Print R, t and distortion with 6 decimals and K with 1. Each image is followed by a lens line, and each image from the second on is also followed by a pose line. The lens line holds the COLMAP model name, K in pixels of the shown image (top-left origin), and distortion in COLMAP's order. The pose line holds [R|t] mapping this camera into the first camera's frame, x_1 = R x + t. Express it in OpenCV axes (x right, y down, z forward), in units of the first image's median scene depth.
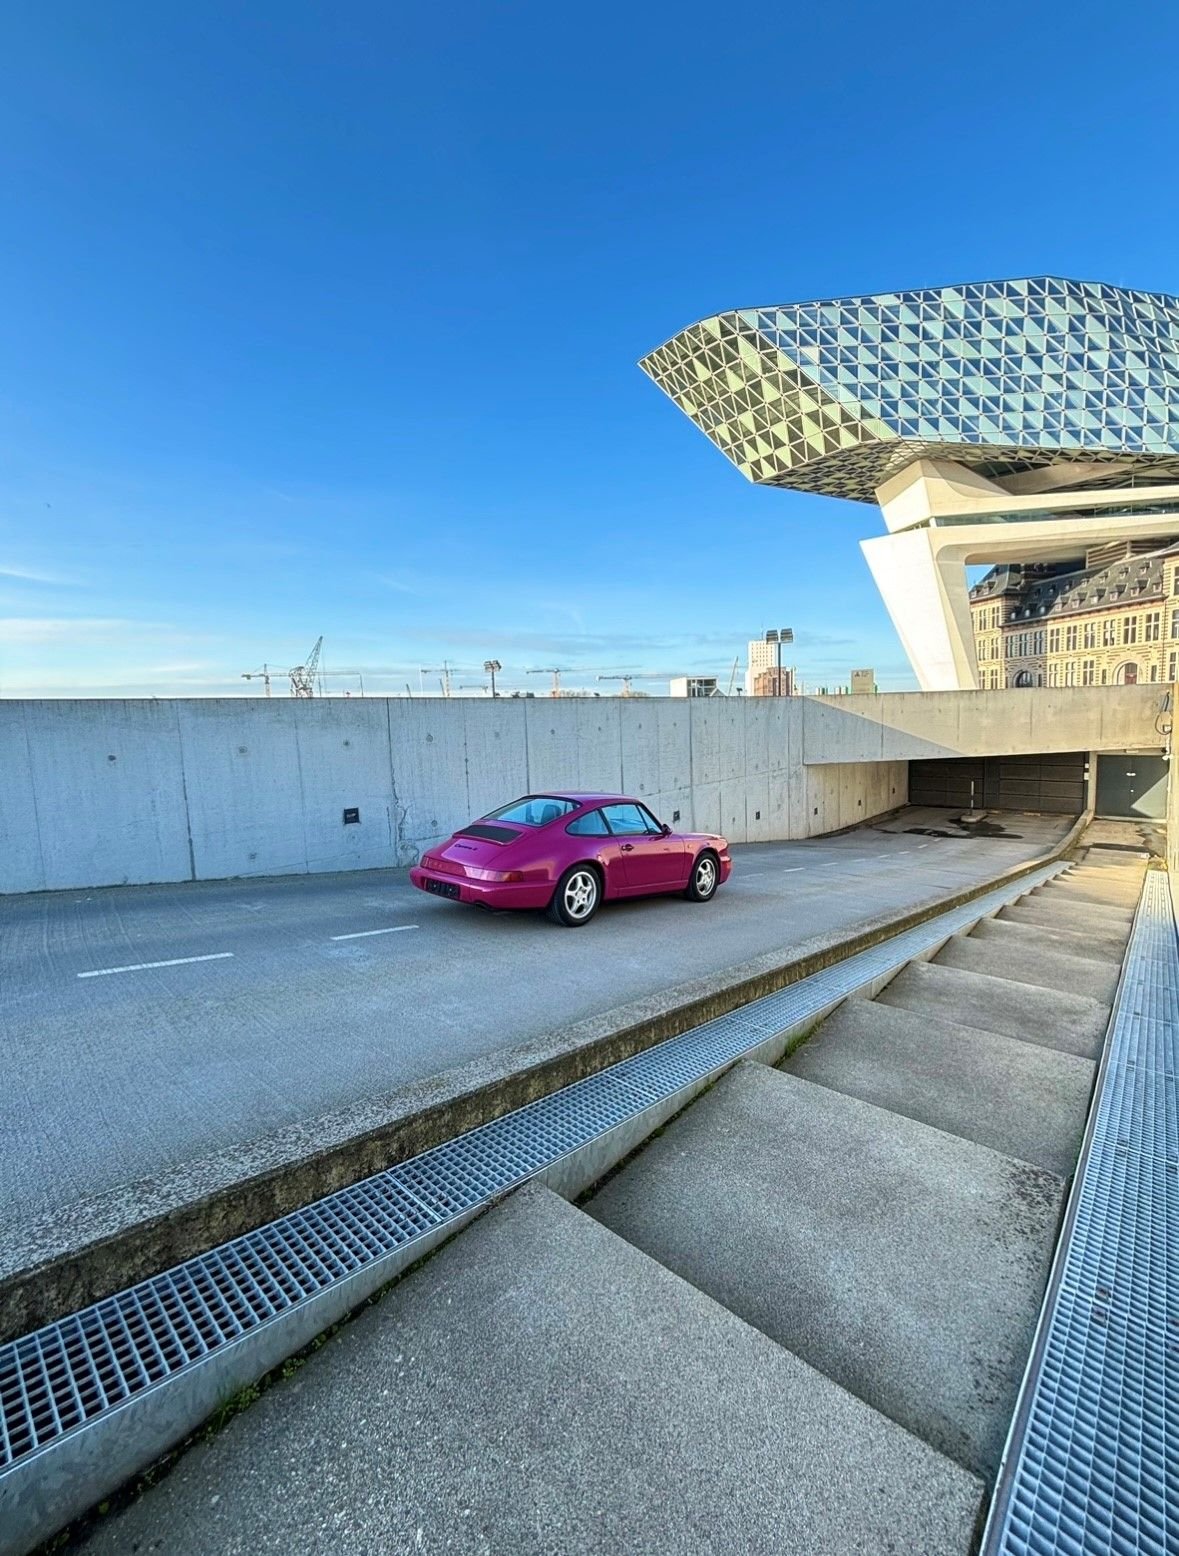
lens RADIAL K [[626.4, 0, 576.6], [0, 626.4, 785.7], [0, 0, 1]] dist [0.006754, -0.000244]
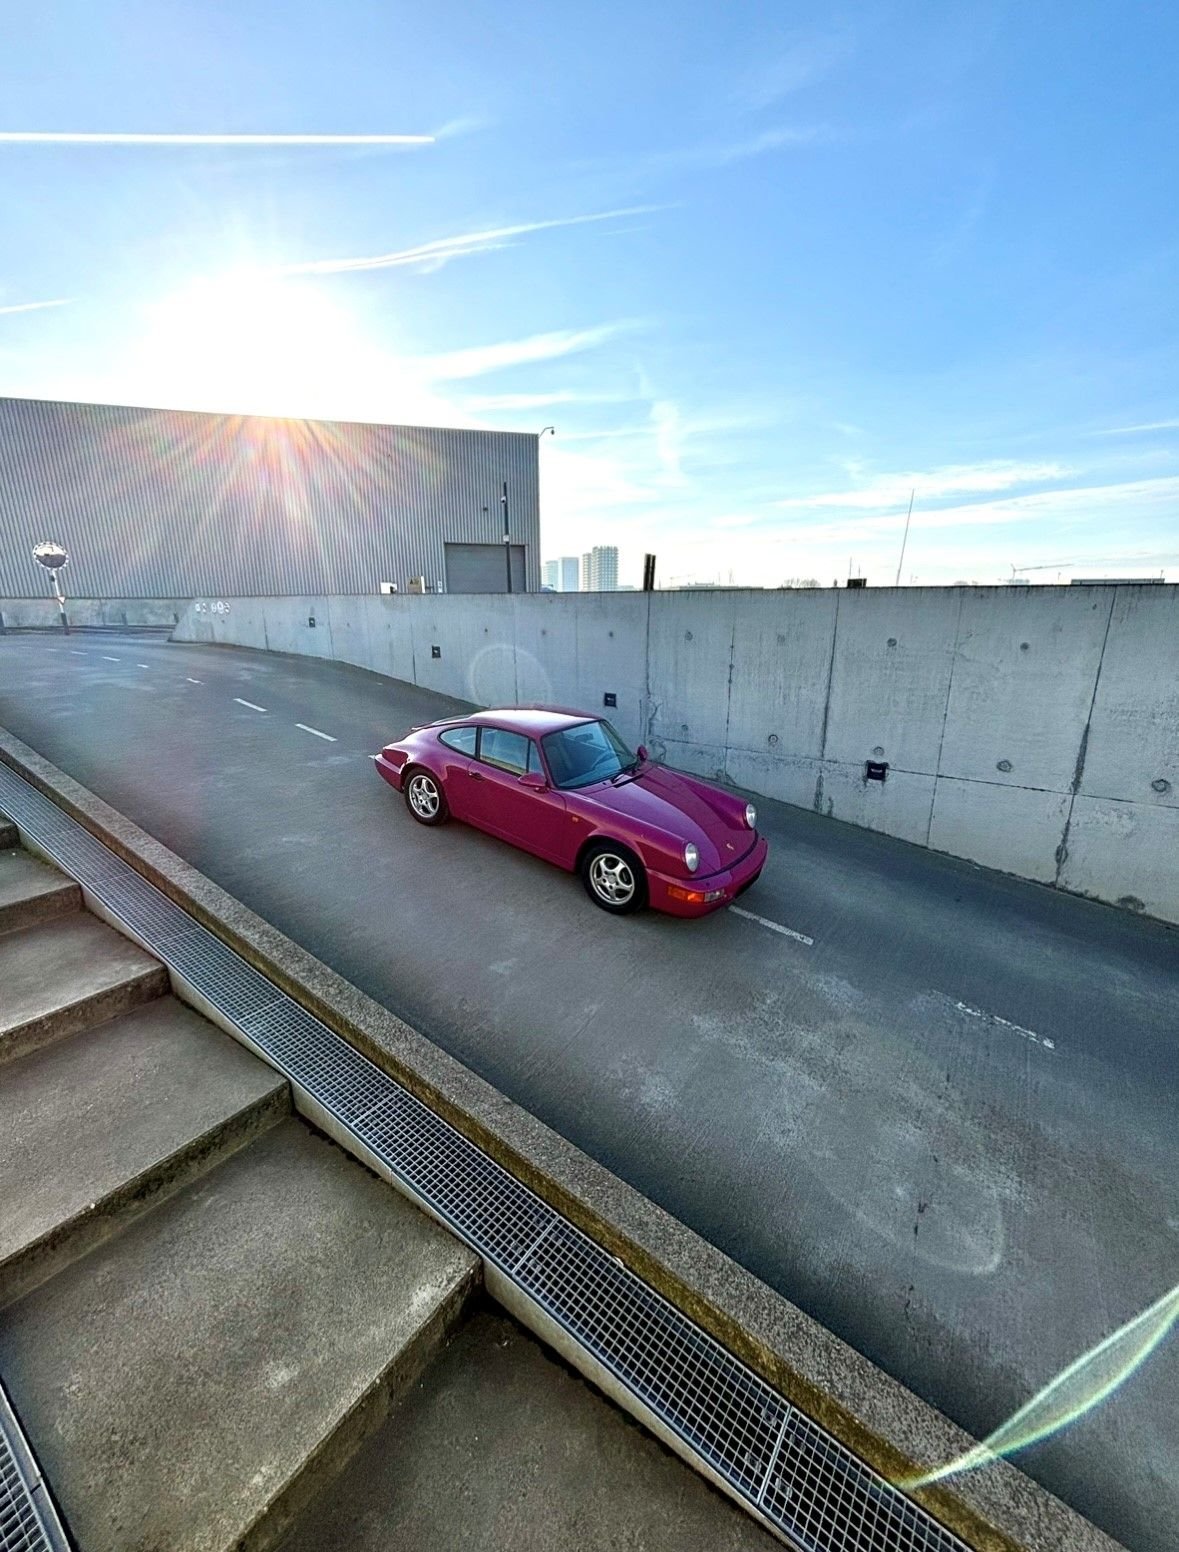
lens RADIAL K [[601.7, 0, 591.9], [0, 601.7, 795.6], [0, 0, 1]] dist [-0.000154, -0.000059]
pose [[0.150101, 0.329774, -0.932051, 0.677509], [-0.114040, 0.942214, 0.315004, -0.122321], [0.982072, 0.059008, 0.179035, 0.747990]]
